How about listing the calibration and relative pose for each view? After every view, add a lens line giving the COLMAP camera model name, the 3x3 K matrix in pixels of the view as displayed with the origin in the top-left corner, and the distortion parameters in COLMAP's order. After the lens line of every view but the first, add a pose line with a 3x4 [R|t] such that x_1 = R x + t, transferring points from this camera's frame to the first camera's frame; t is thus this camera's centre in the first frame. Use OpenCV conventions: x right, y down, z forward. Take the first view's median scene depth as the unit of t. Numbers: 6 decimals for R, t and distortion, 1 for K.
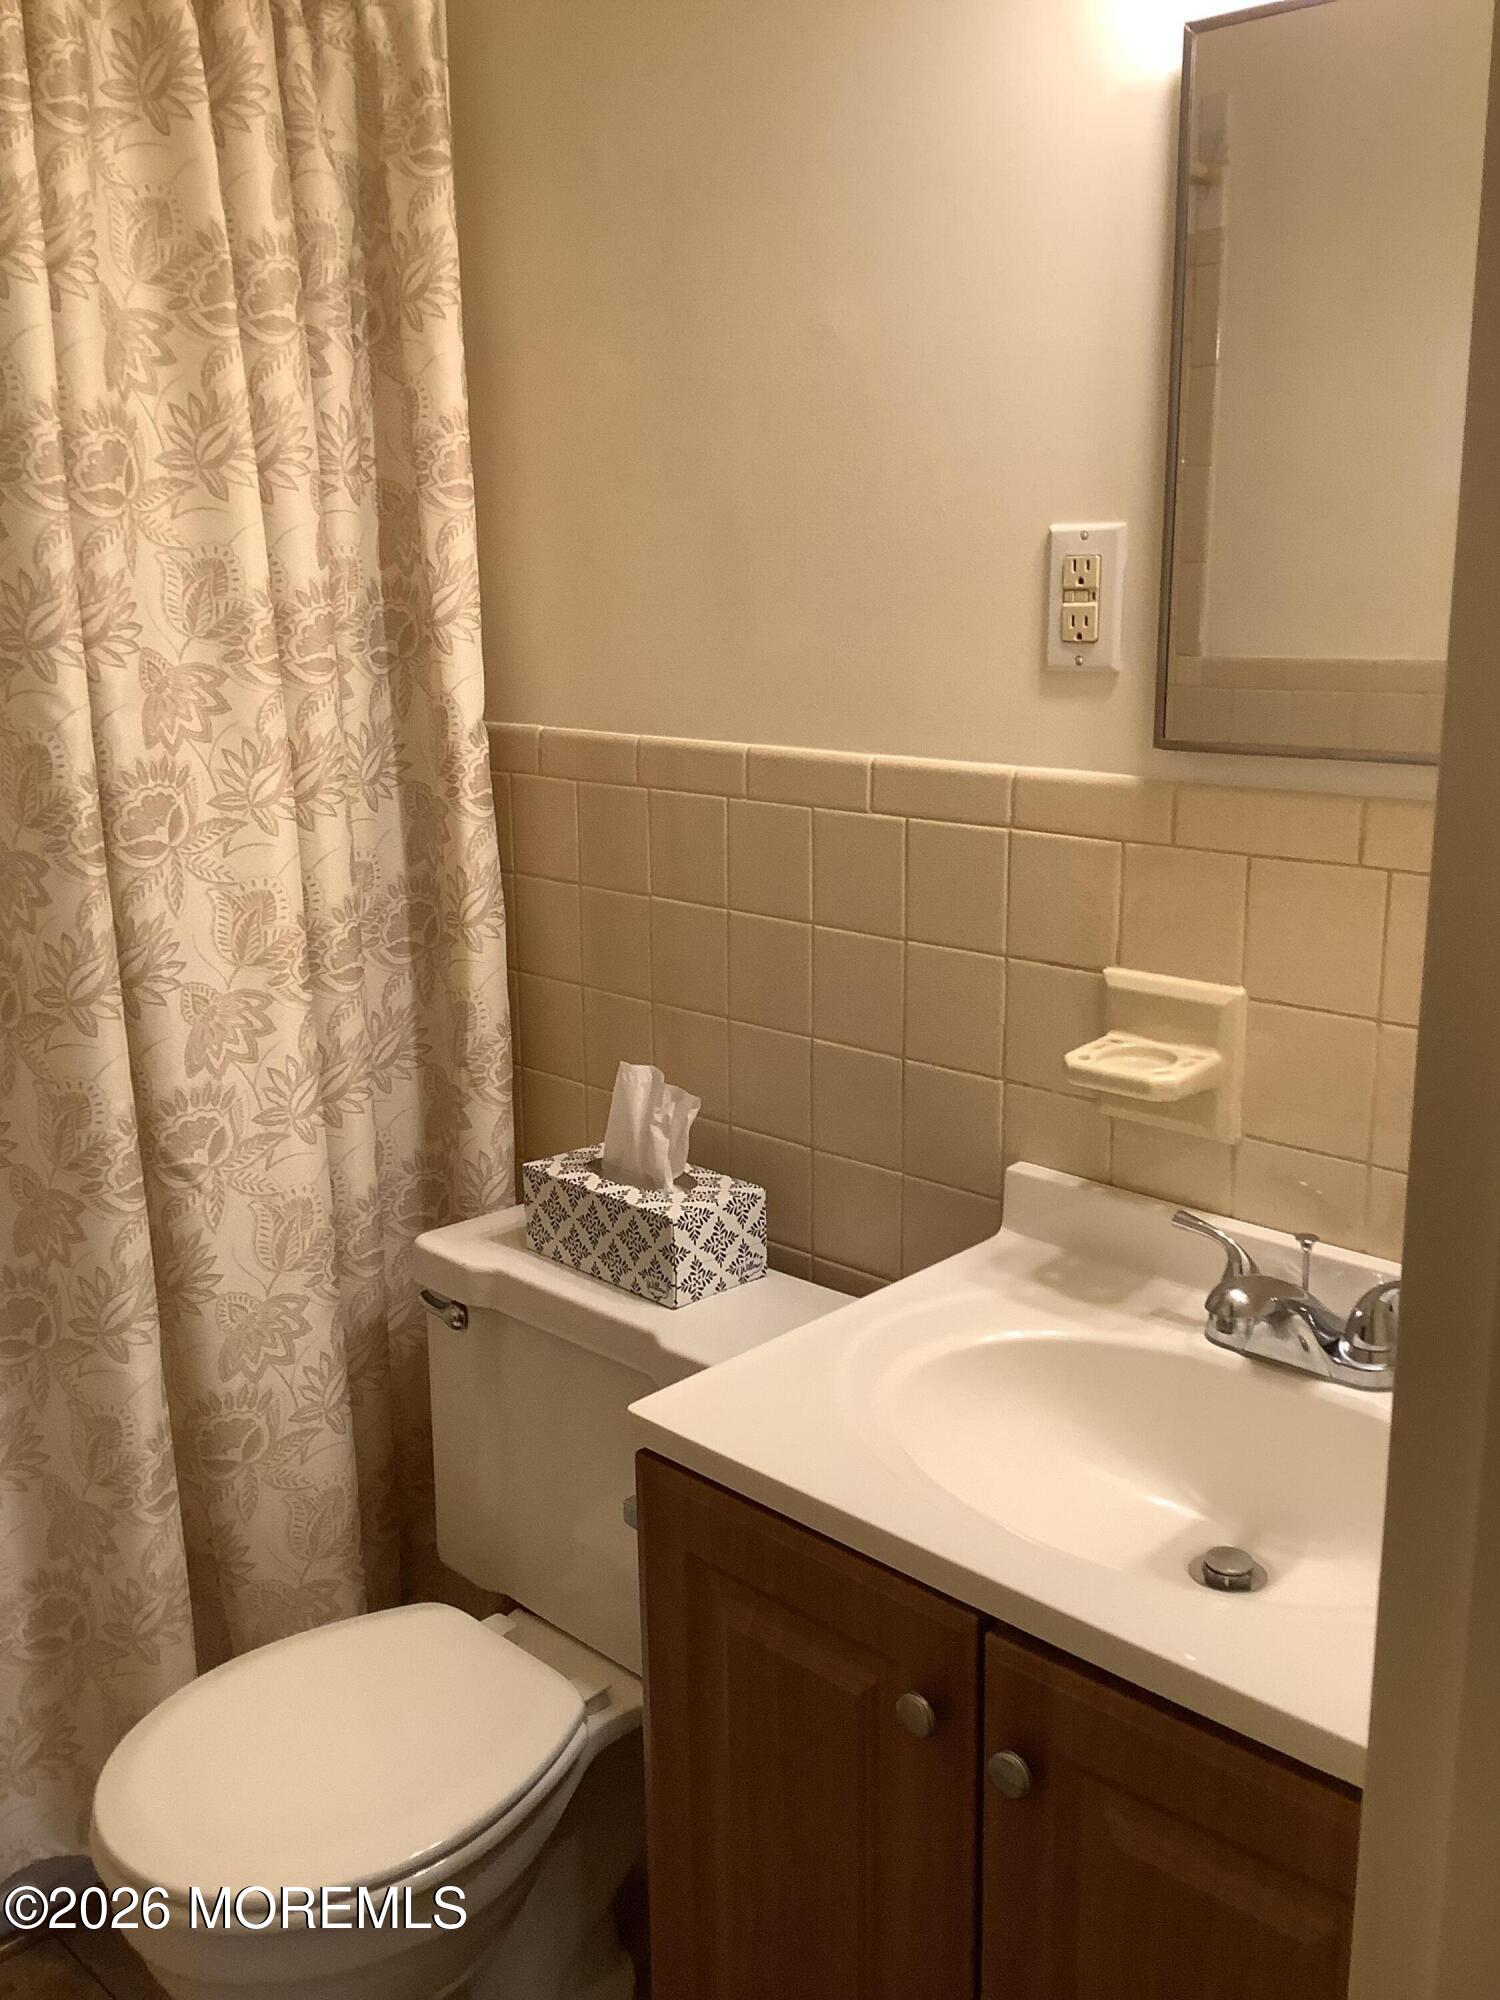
lens RADIAL K [[1821.9, 0, 750.0], [0, 1821.9, 1000.0], [0, 0, 1]] dist [0.121620, -0.188222]
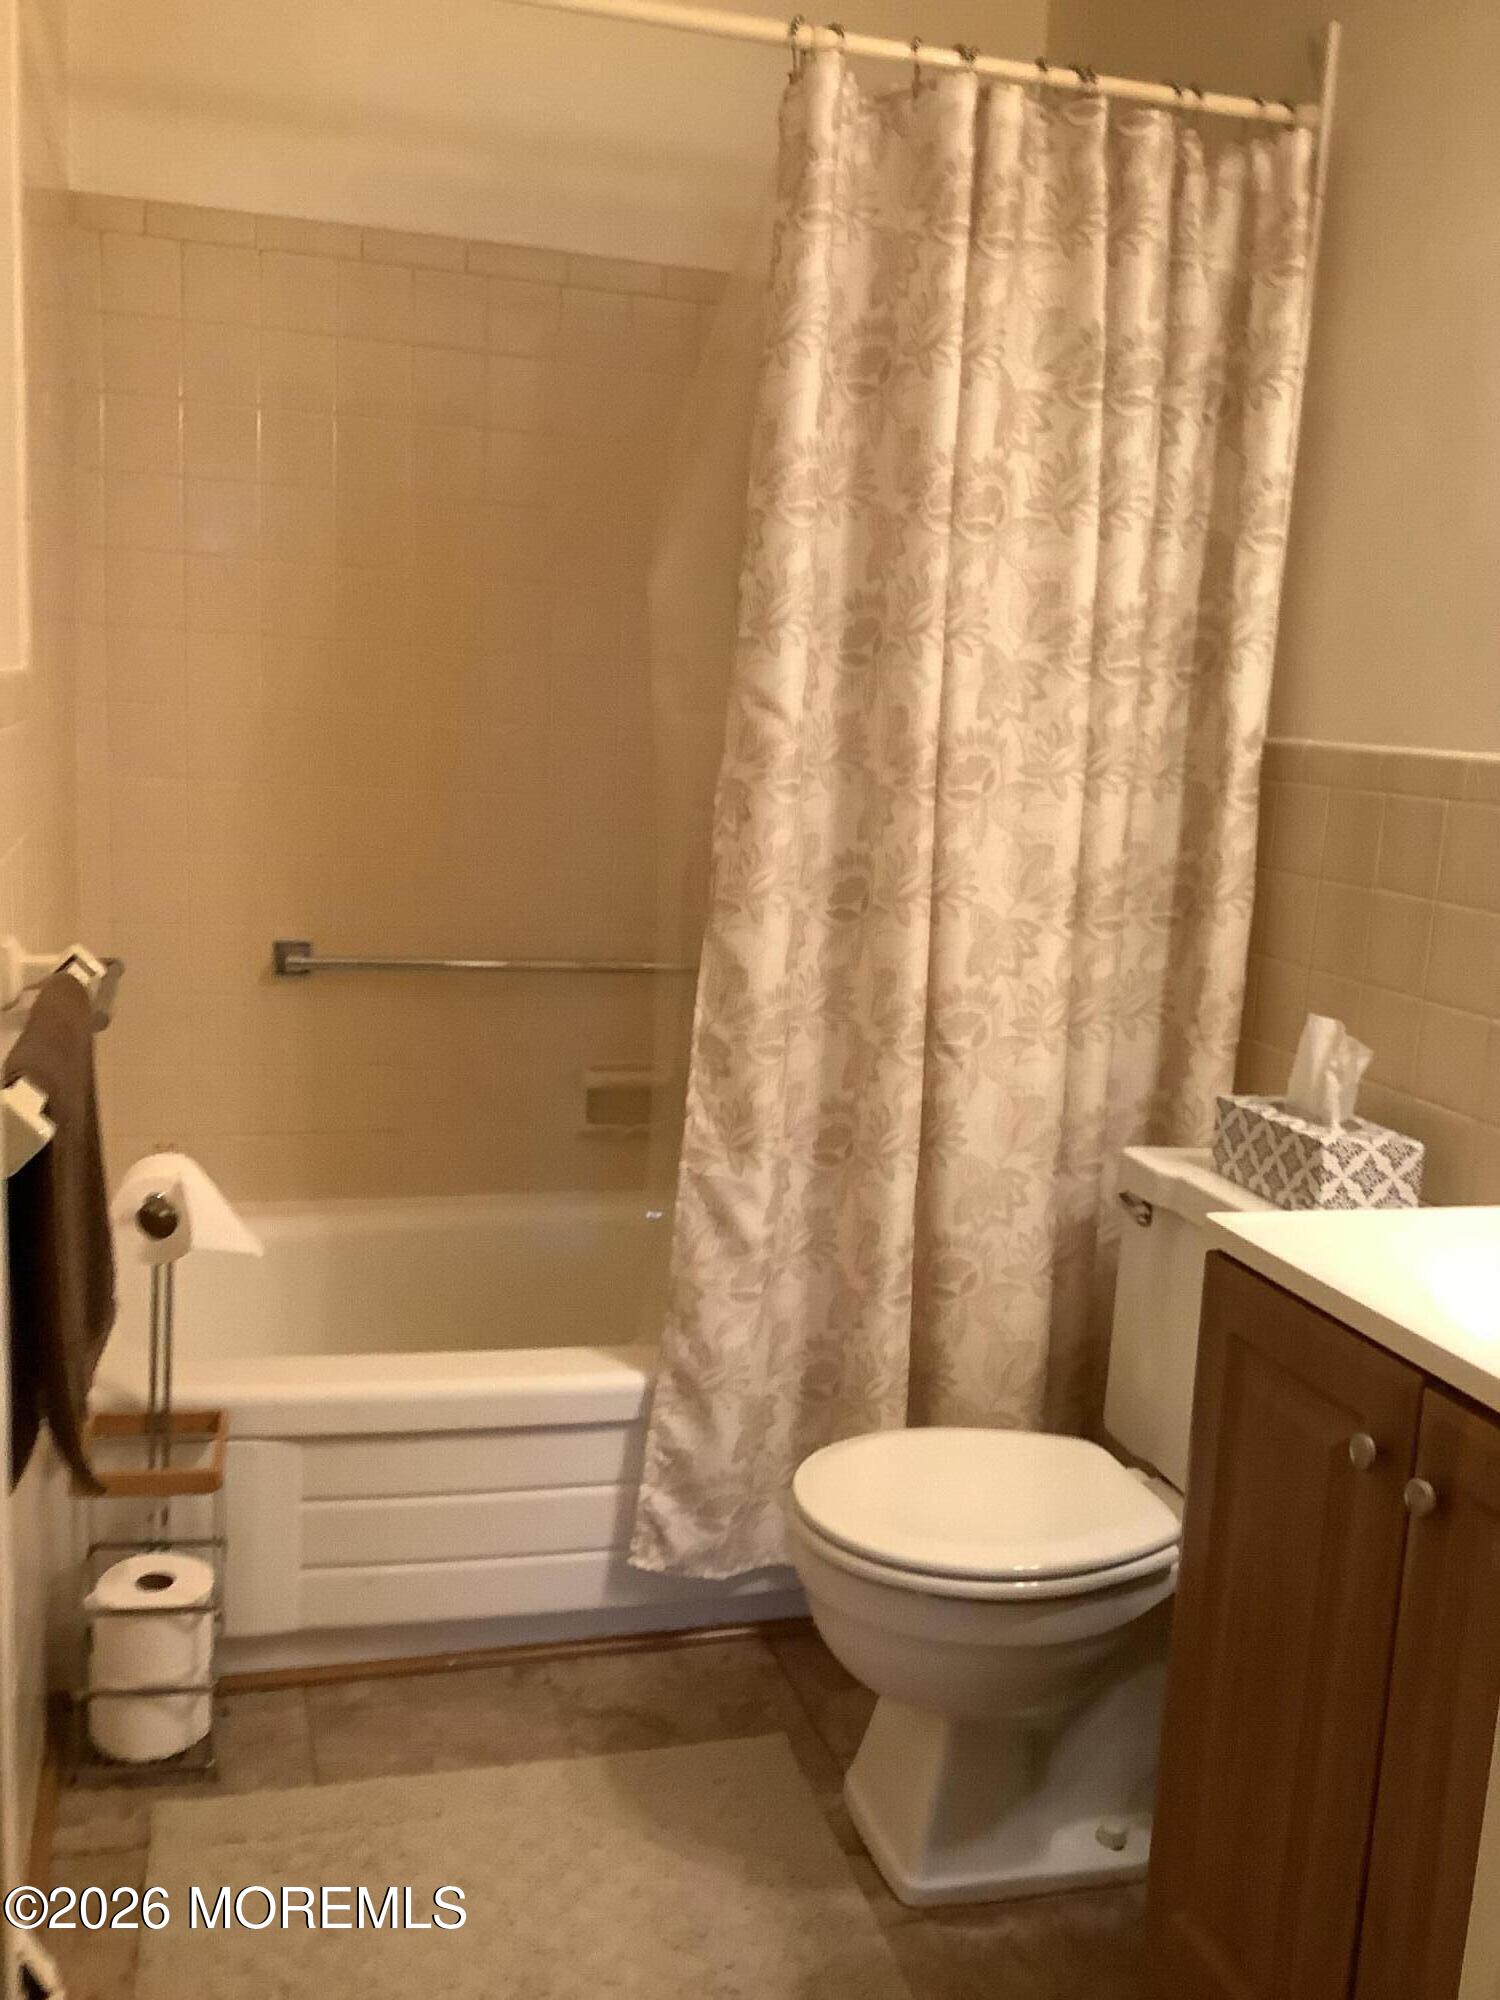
lens RADIAL K [[1796.9, 0, 750.0], [0, 1796.9, 1000.0], [0, 0, 1]] dist [0.124492, -0.285841]
pose [[0.871364, 0.143949, -0.469045, 0.153985], [-0.175582, 0.984169, -0.024146, 0.112833], [0.458144, 0.103396, 0.882844, -0.175897]]
